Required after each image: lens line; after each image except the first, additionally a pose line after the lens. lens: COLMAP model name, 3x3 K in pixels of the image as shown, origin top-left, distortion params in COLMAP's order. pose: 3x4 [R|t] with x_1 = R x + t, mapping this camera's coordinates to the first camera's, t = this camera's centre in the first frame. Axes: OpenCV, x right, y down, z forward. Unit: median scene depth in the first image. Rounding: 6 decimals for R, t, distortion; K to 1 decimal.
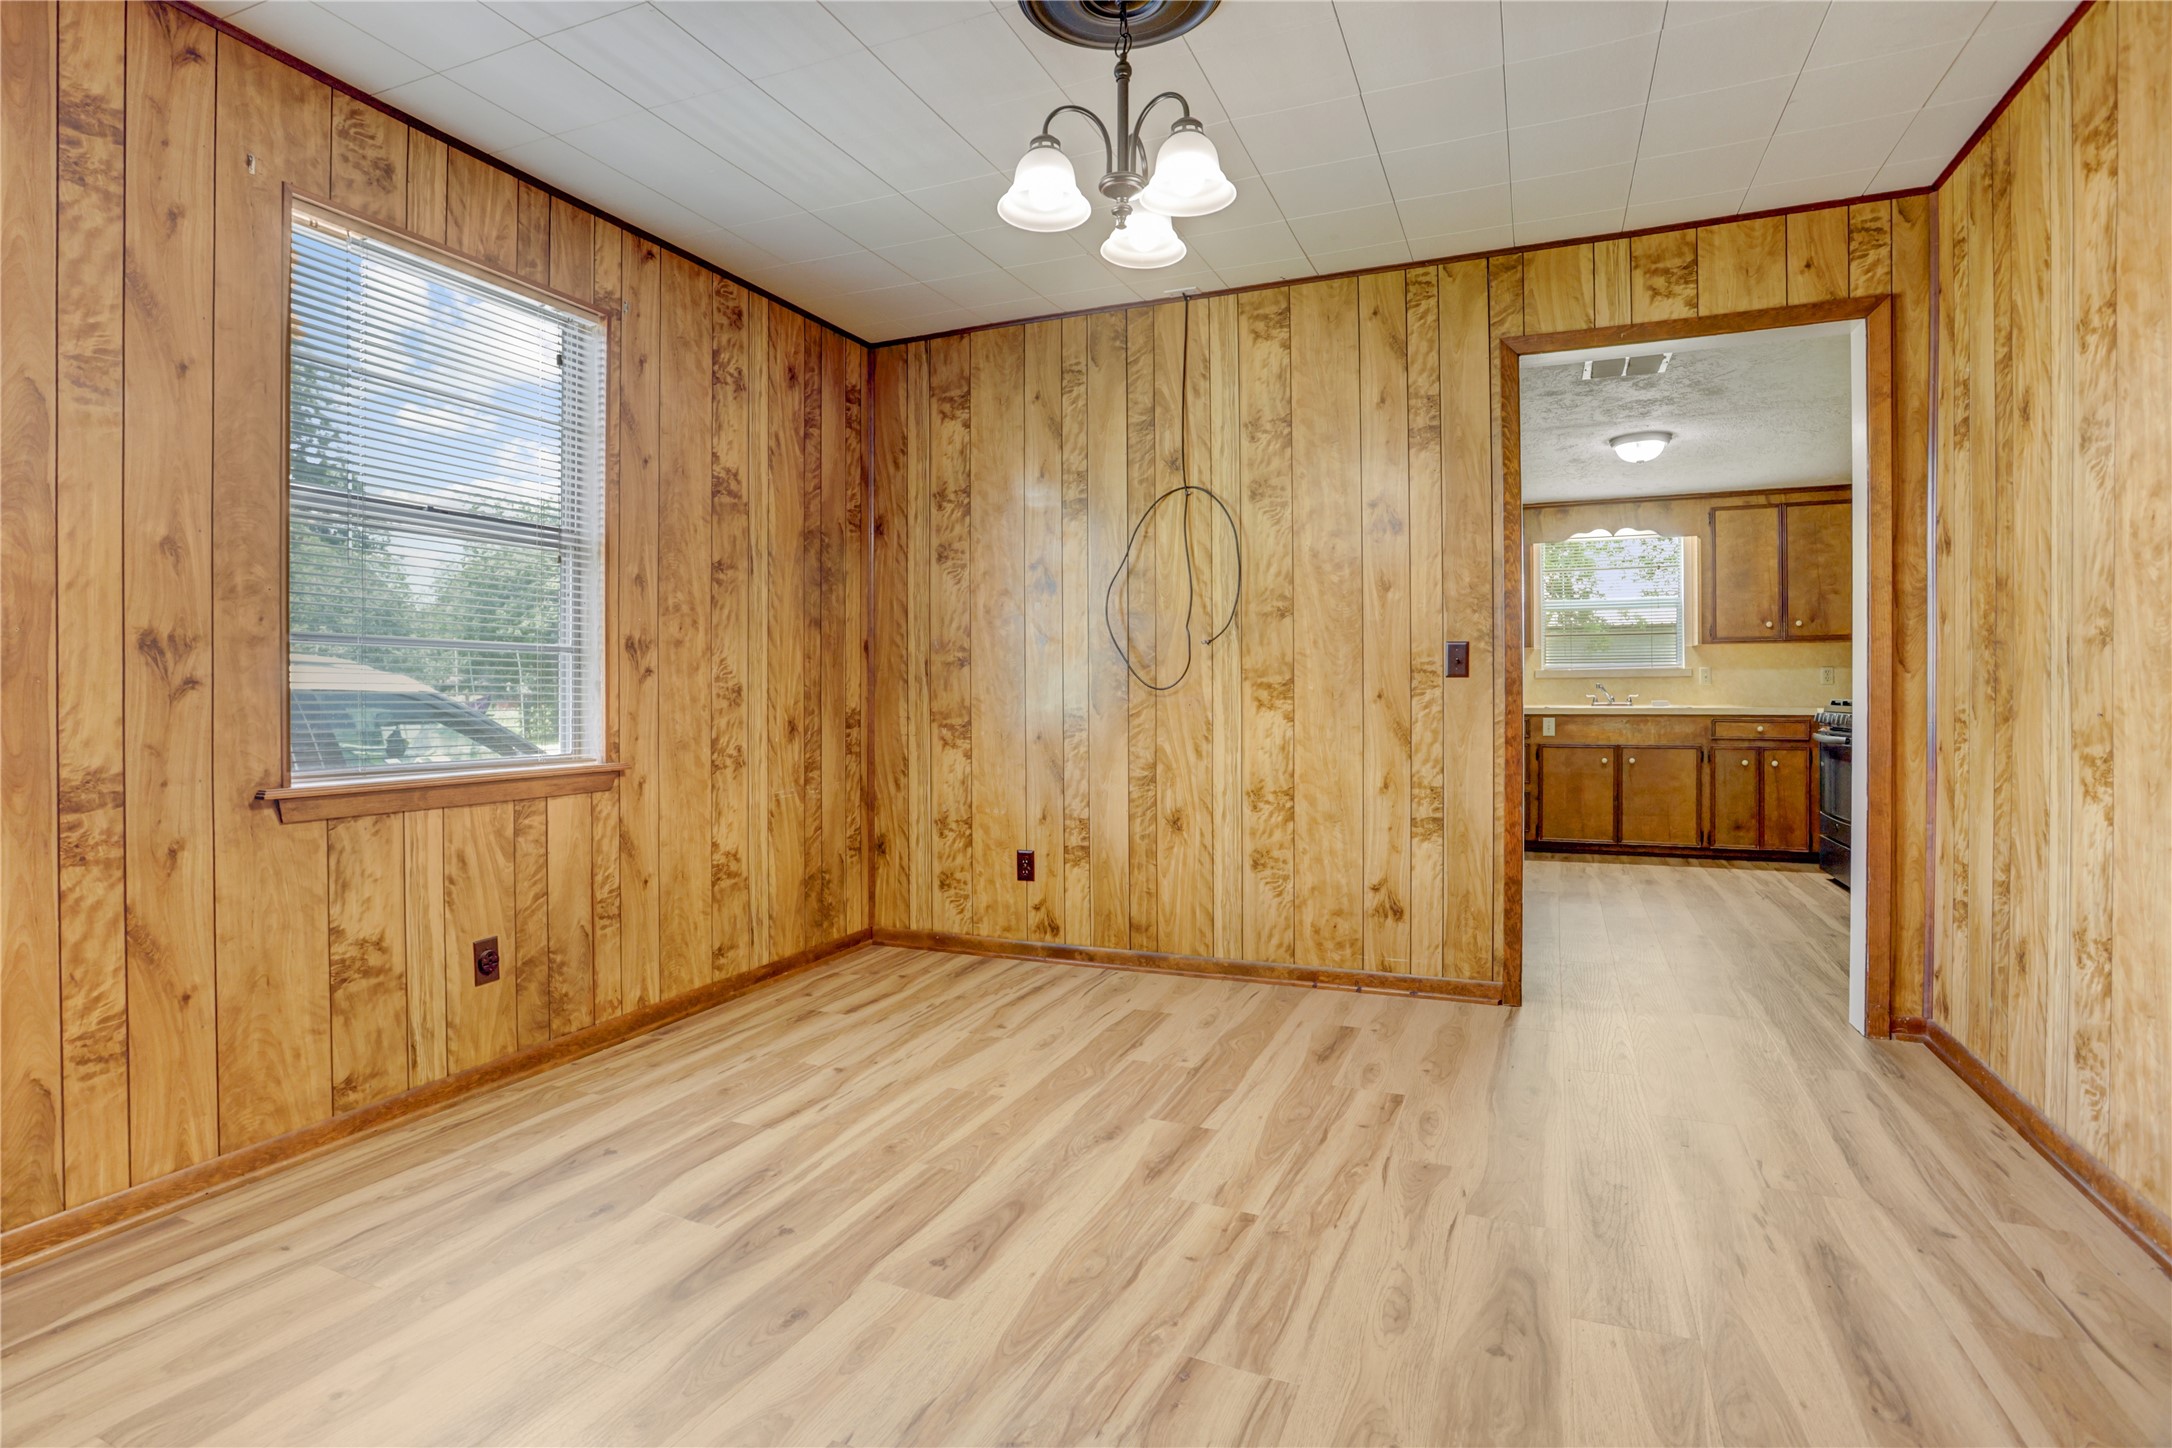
lens RADIAL K [[1118.8, 0, 1057.7], [0, 1118.8, 707.6], [0, 0, 1]] dist [-0.067794, 0.026509]
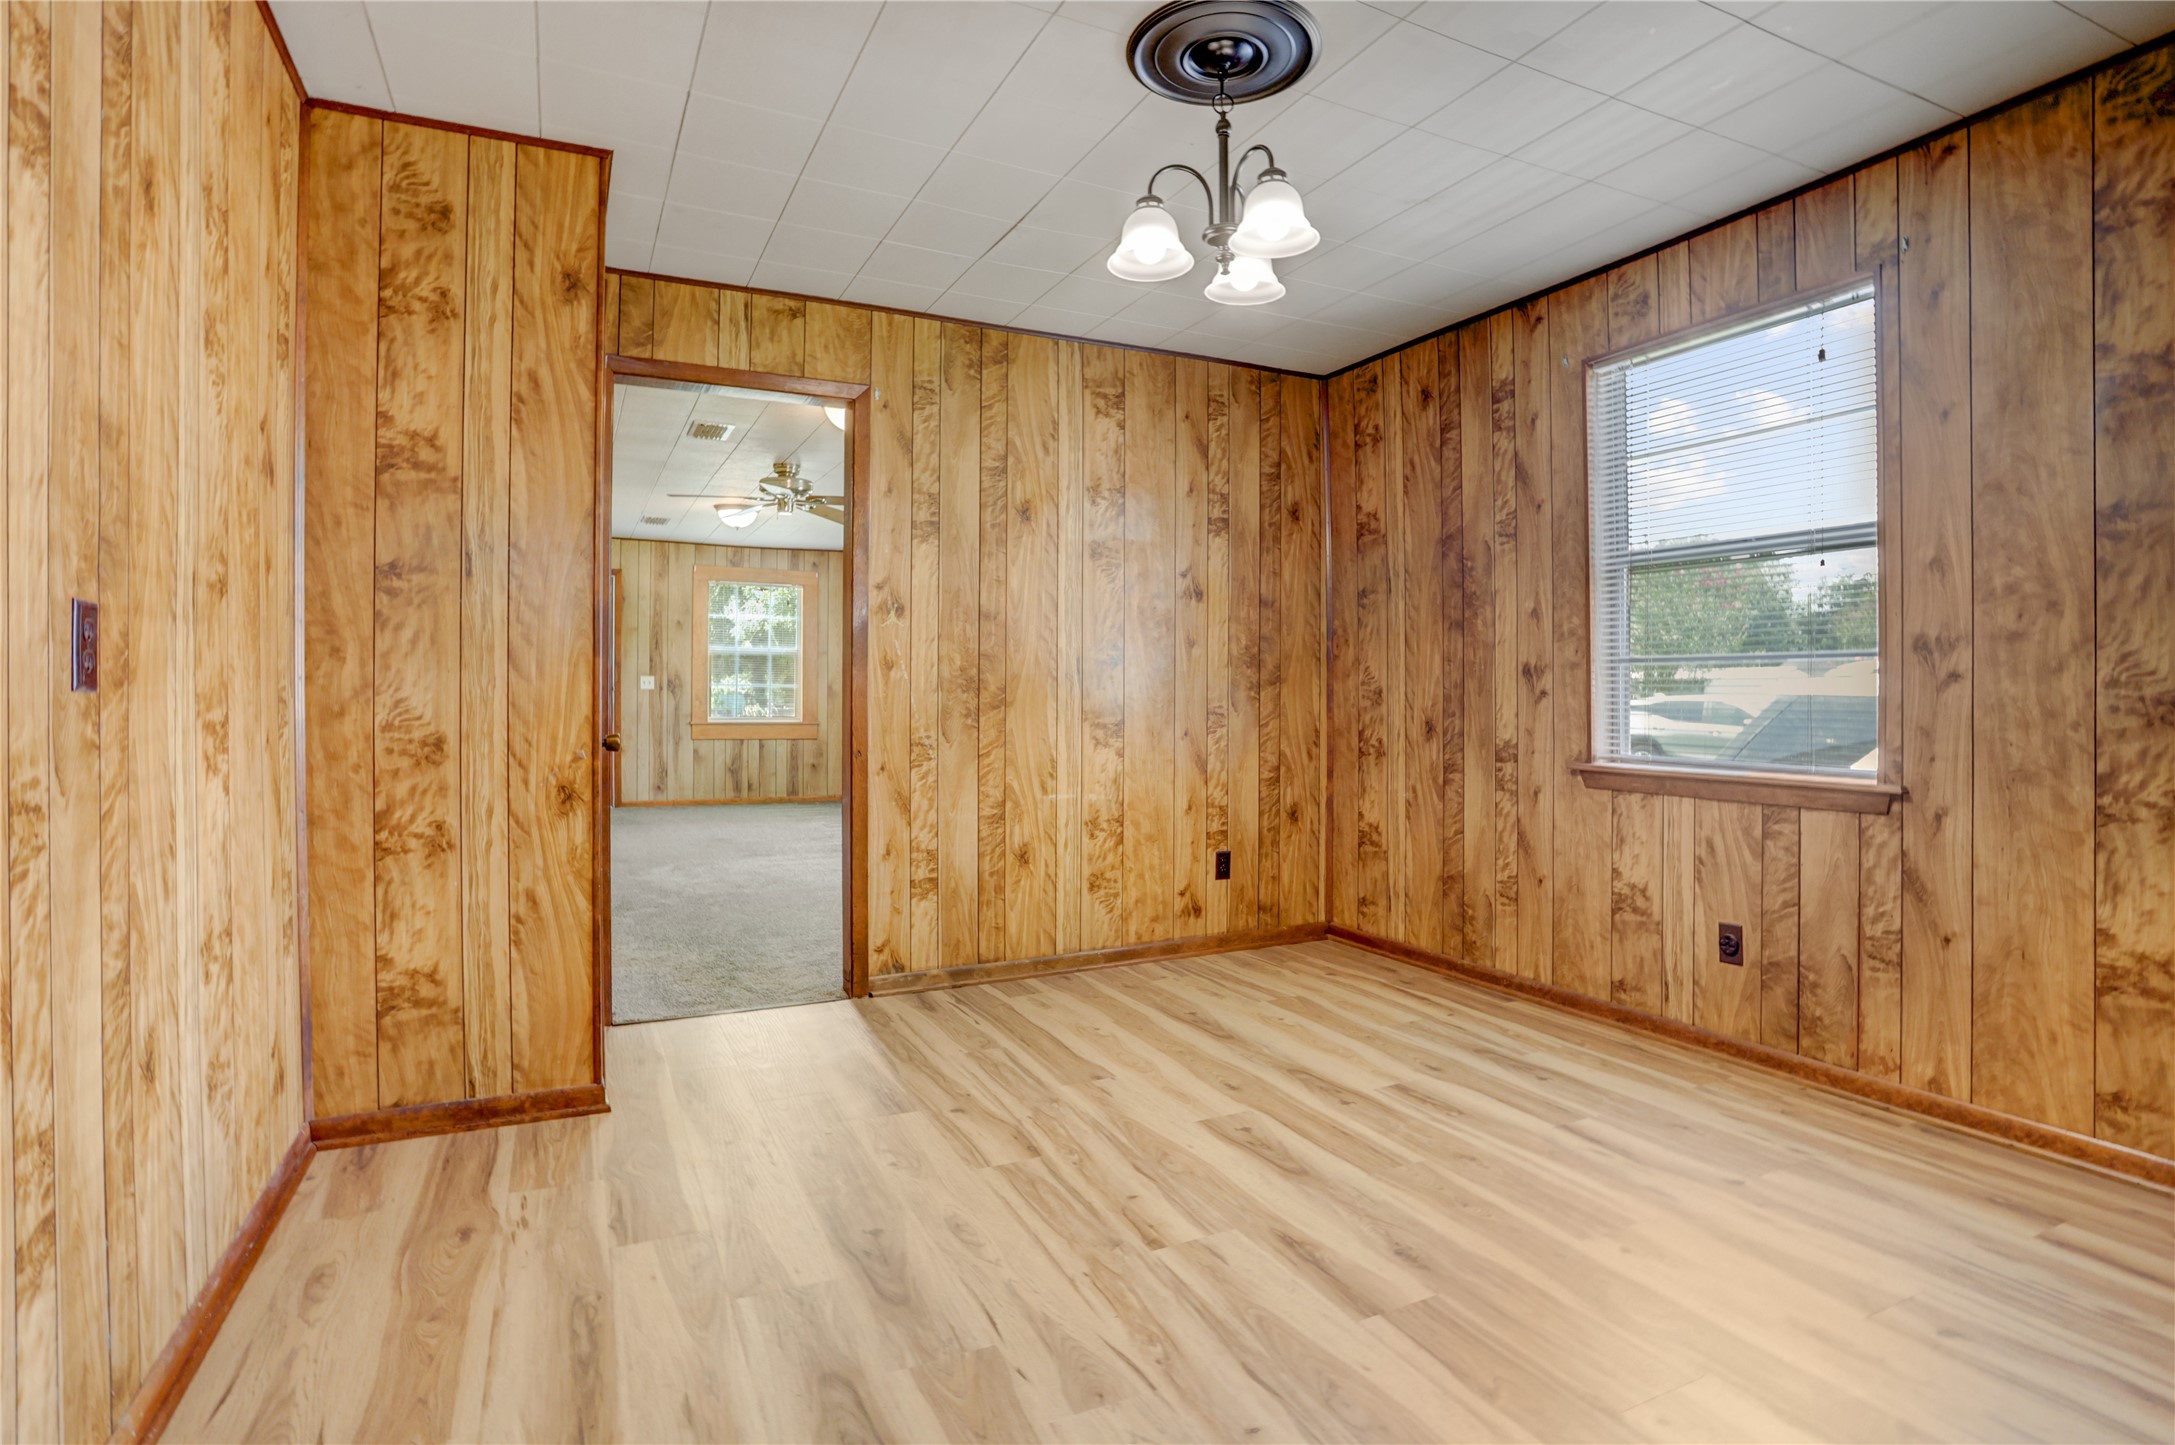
lens RADIAL K [[1120.4, 0, 1090.6], [0, 1120.4, 694.2], [0, 0, 1]] dist [-0.067794, 0.026509]
pose [[-0.655538, 0.002629, -0.755158, 0.863204], [-0.009397, 0.999888, 0.011639, -0.032037], [0.755104, 0.014726, -0.655440, 1.449894]]
